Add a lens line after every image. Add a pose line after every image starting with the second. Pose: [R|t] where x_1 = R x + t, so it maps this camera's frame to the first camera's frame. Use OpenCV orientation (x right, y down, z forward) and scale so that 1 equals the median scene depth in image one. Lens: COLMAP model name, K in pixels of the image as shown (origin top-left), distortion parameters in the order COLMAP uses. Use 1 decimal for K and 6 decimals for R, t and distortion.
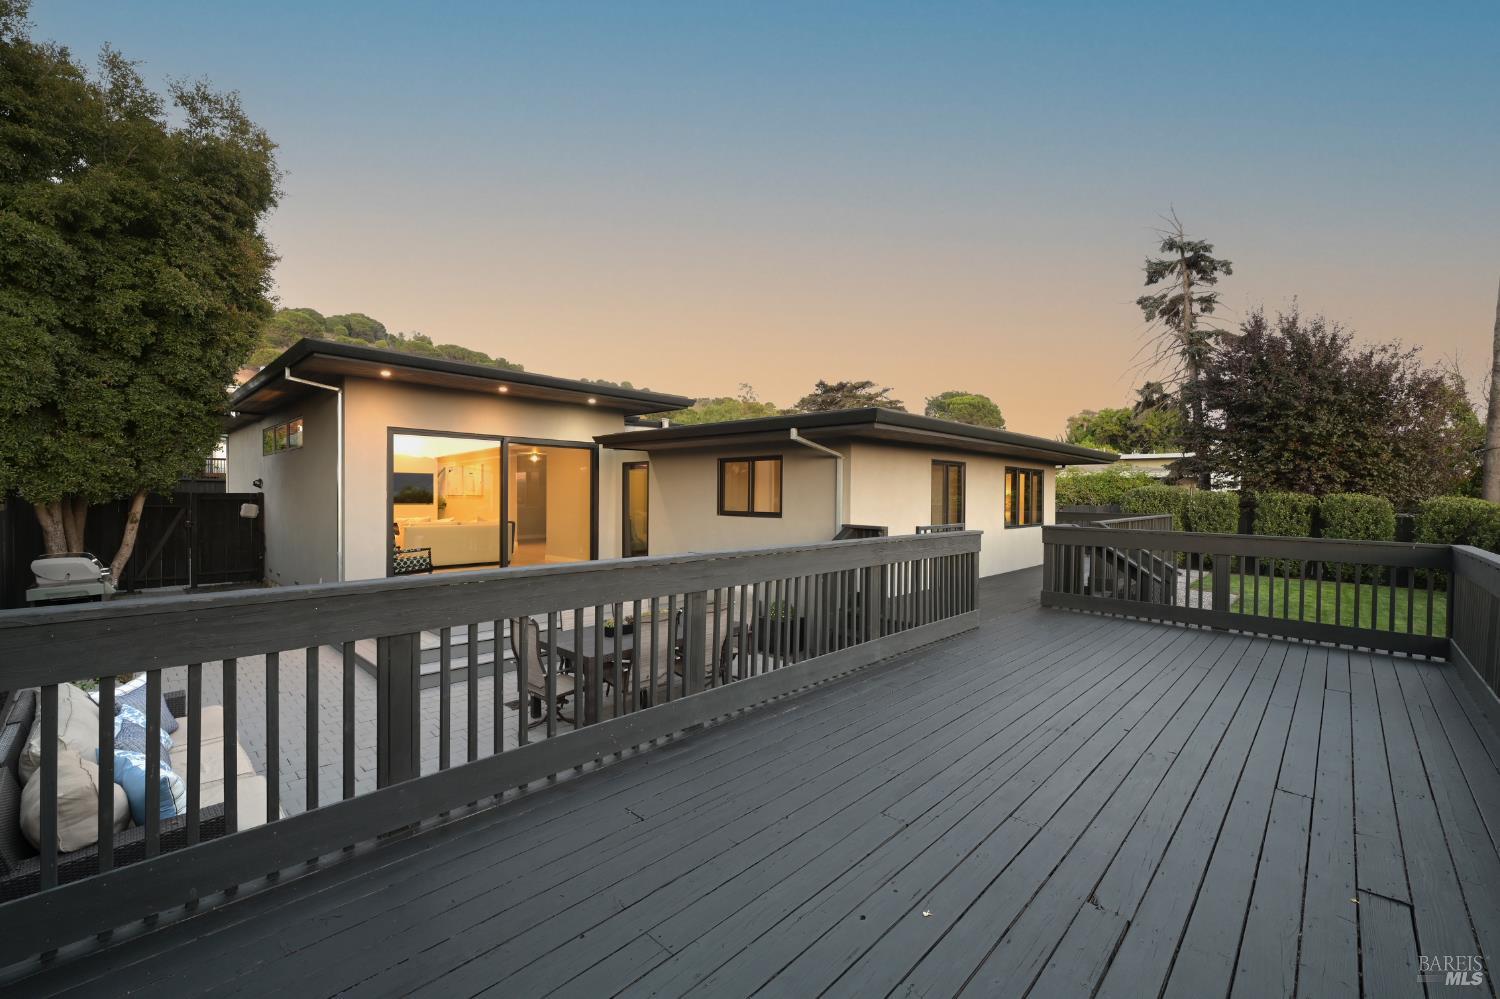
lens RADIAL K [[613.6, 0, 747.5], [0, 613.6, 499.1], [0, 0, 1]] dist [0.001340, -0.000335]
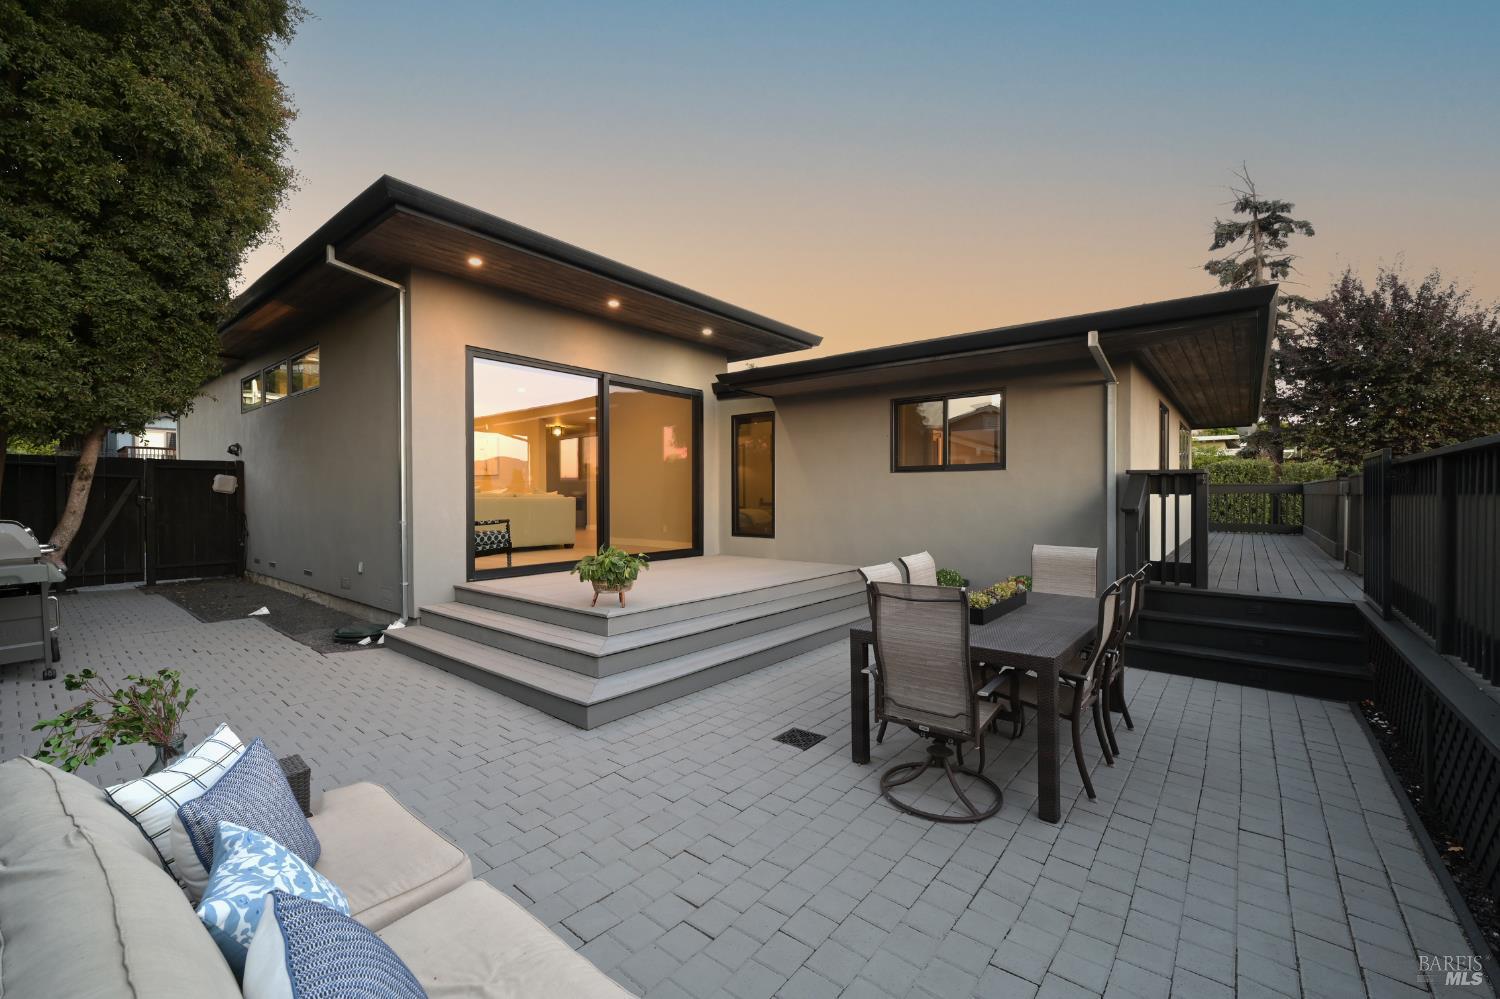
lens RADIAL K [[613.6, 0, 751.3], [0, 613.6, 498.5], [0, 0, 1]] dist [0.001340, -0.000335]
pose [[0.996547, -0.010005, 0.082422, -0.290547], [0.010025, 0.999950, 0.000172, 0.057046], [-0.082420, 0.000655, 0.996597, 0.241997]]
